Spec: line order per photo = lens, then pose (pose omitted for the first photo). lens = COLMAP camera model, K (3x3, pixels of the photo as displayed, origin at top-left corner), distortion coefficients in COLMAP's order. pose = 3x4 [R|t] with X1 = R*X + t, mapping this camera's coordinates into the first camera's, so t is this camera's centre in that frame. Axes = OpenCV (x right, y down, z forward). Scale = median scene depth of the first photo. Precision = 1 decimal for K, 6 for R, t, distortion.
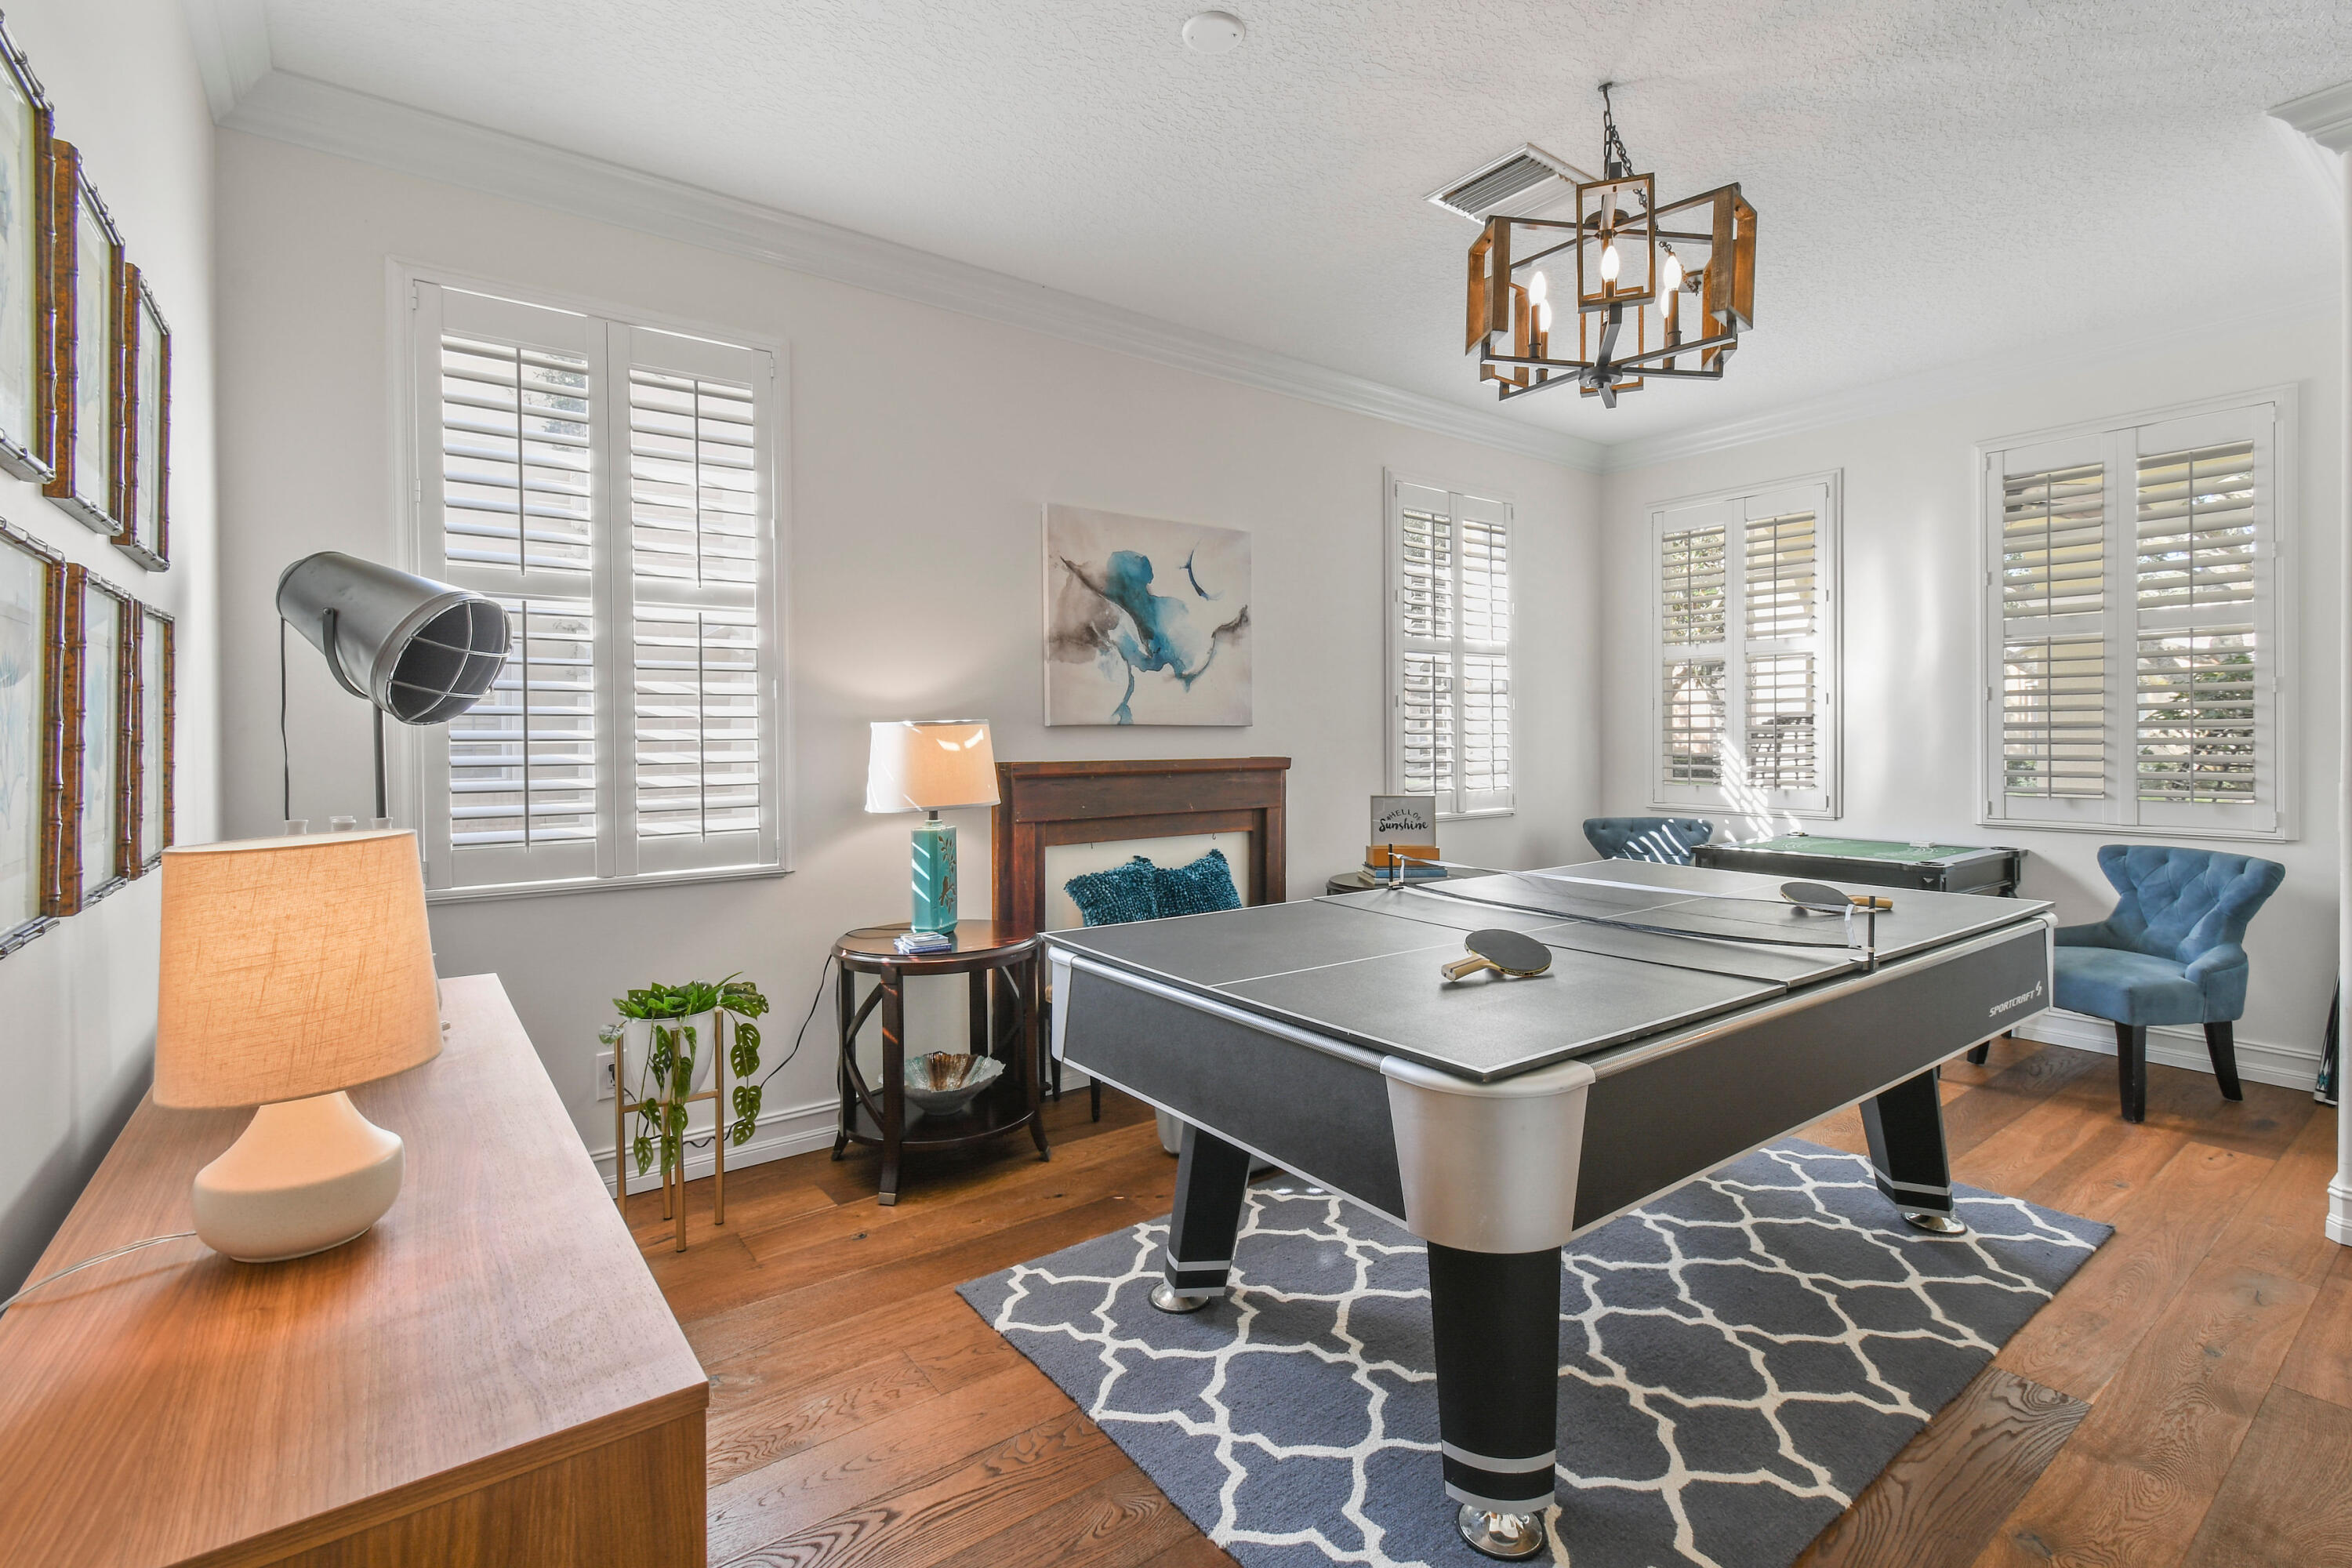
lens RADIAL K [[1081.6, 0, 1198.8], [0, 1081.6, 753.0], [0, 0, 1]] dist [0.003382, -0.002004]
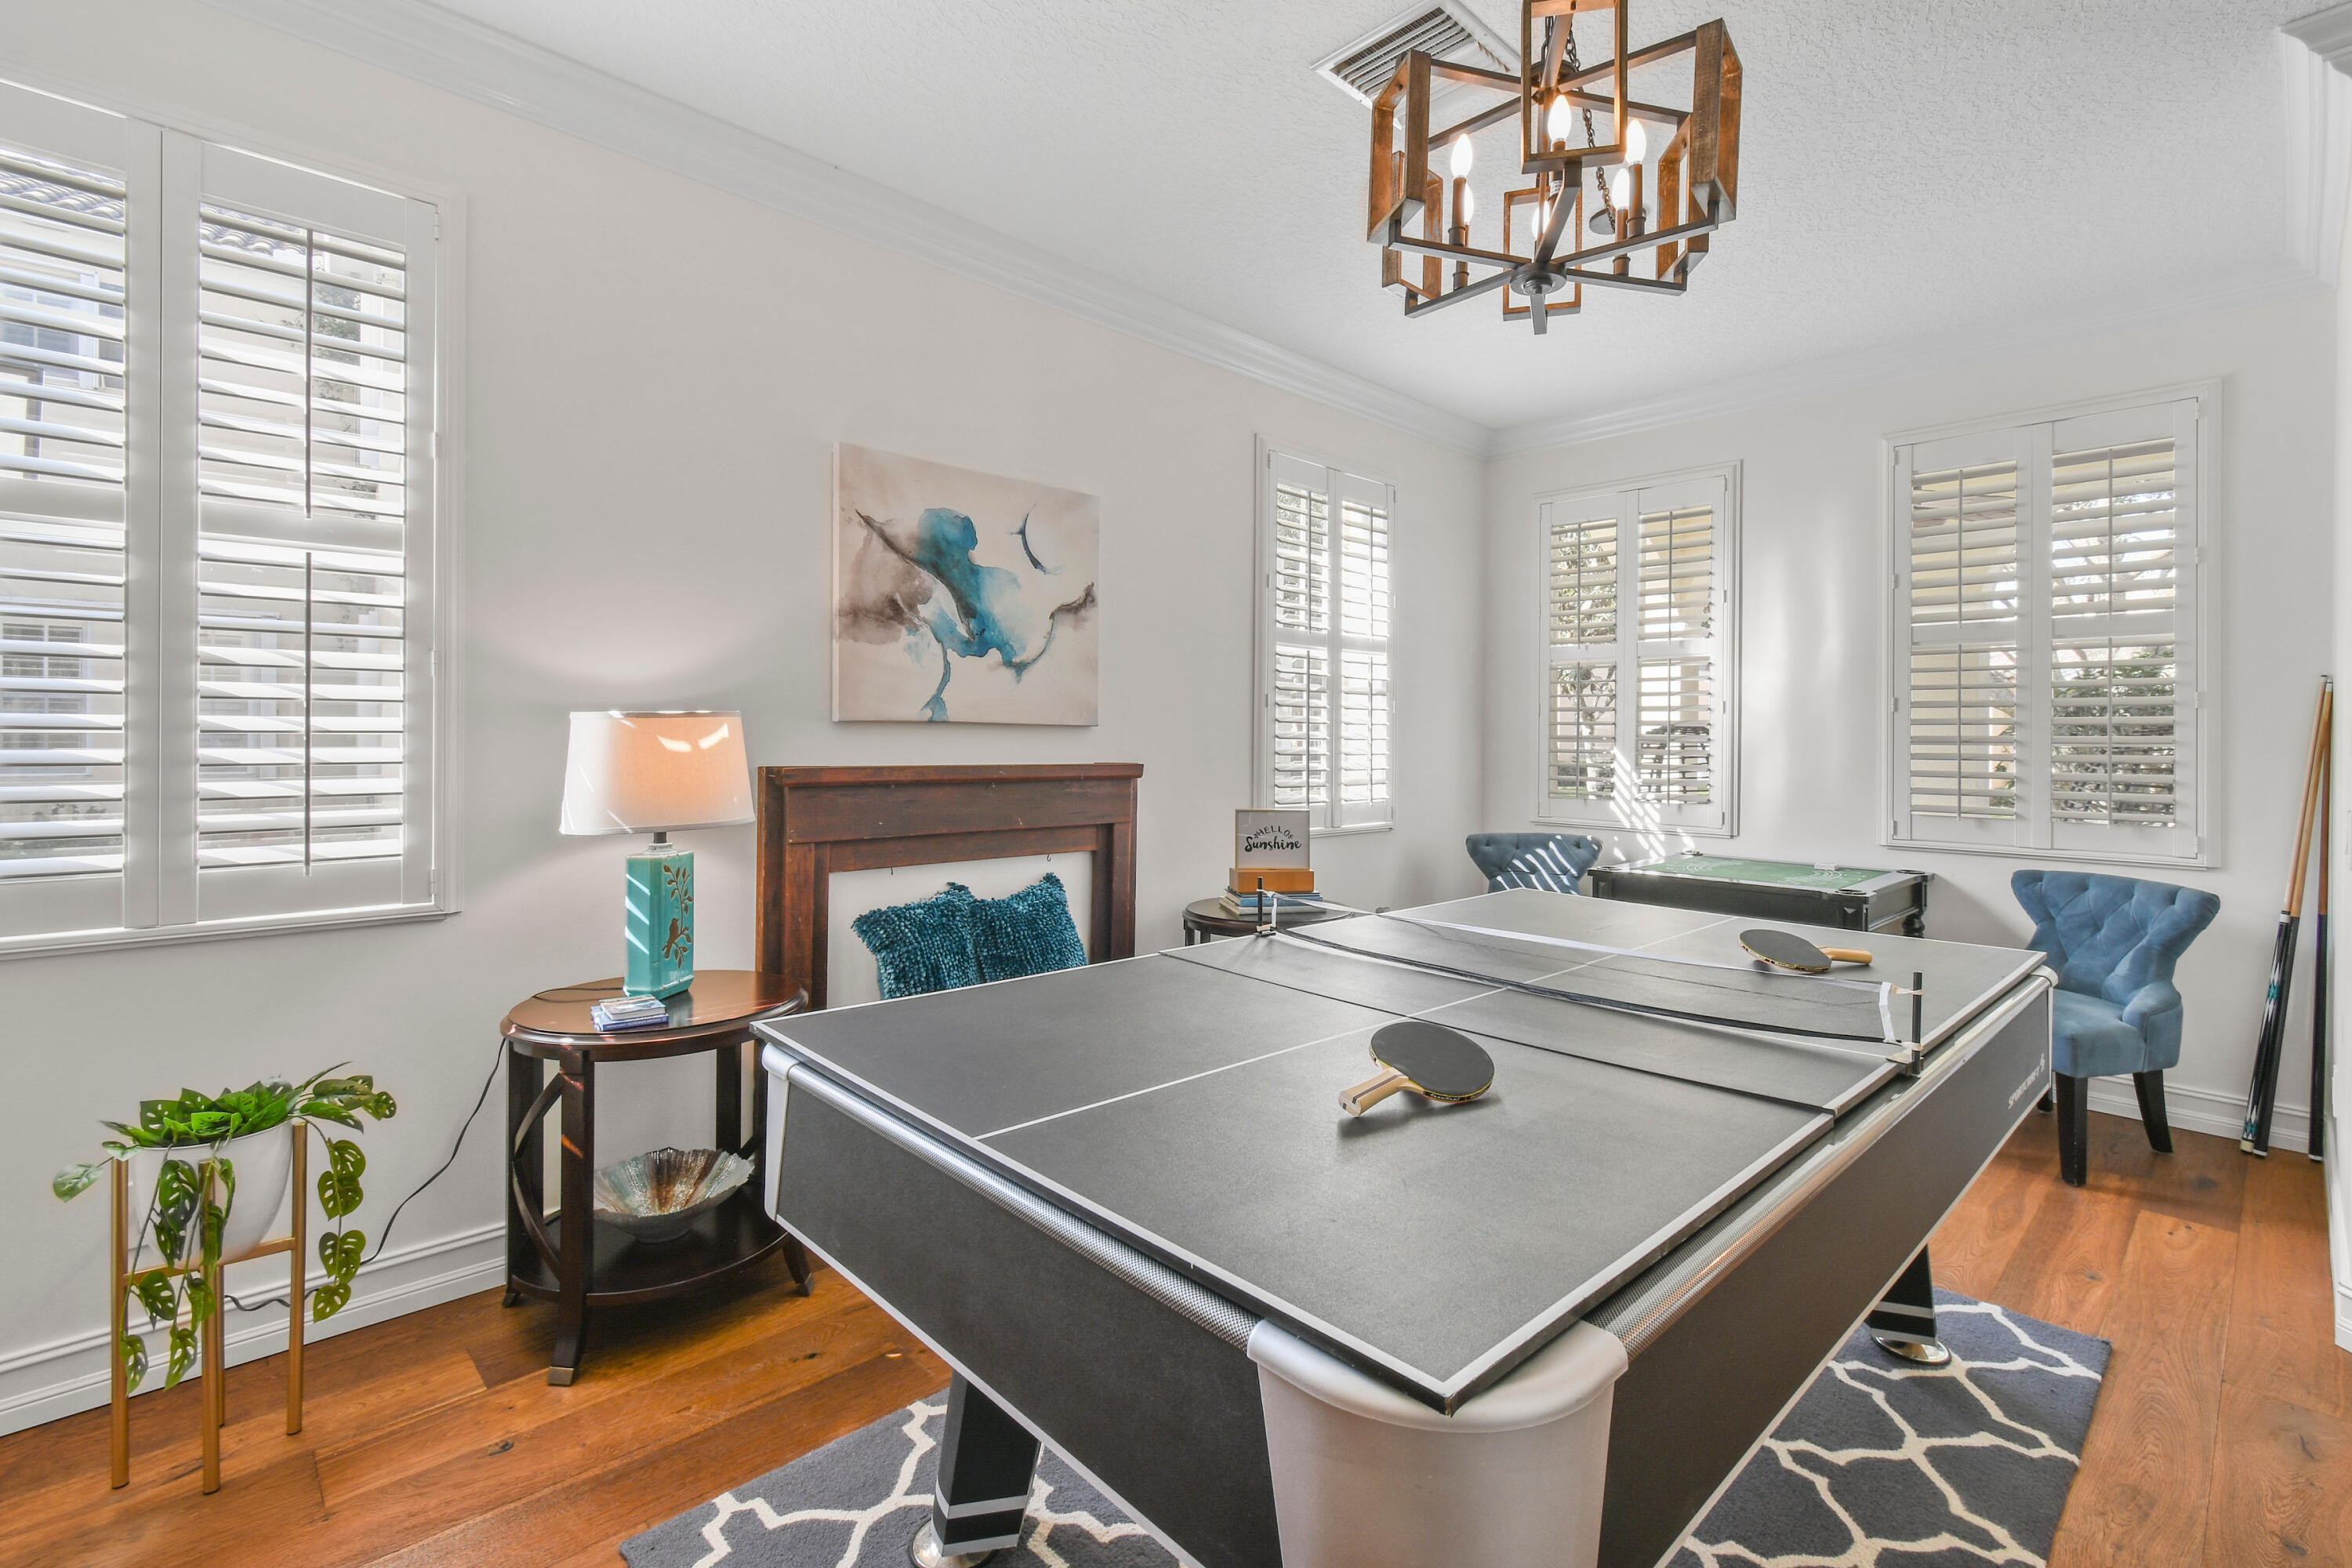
lens RADIAL K [[1081.6, 0, 1184.6], [0, 1081.6, 735.8], [0, 0, 1]] dist [0.003382, -0.002004]
pose [[0.993892, 0.015708, 0.109233, 0.033200], [-0.013758, 0.999733, -0.018577, -0.003706], [-0.109496, 0.016960, 0.993843, 0.210076]]
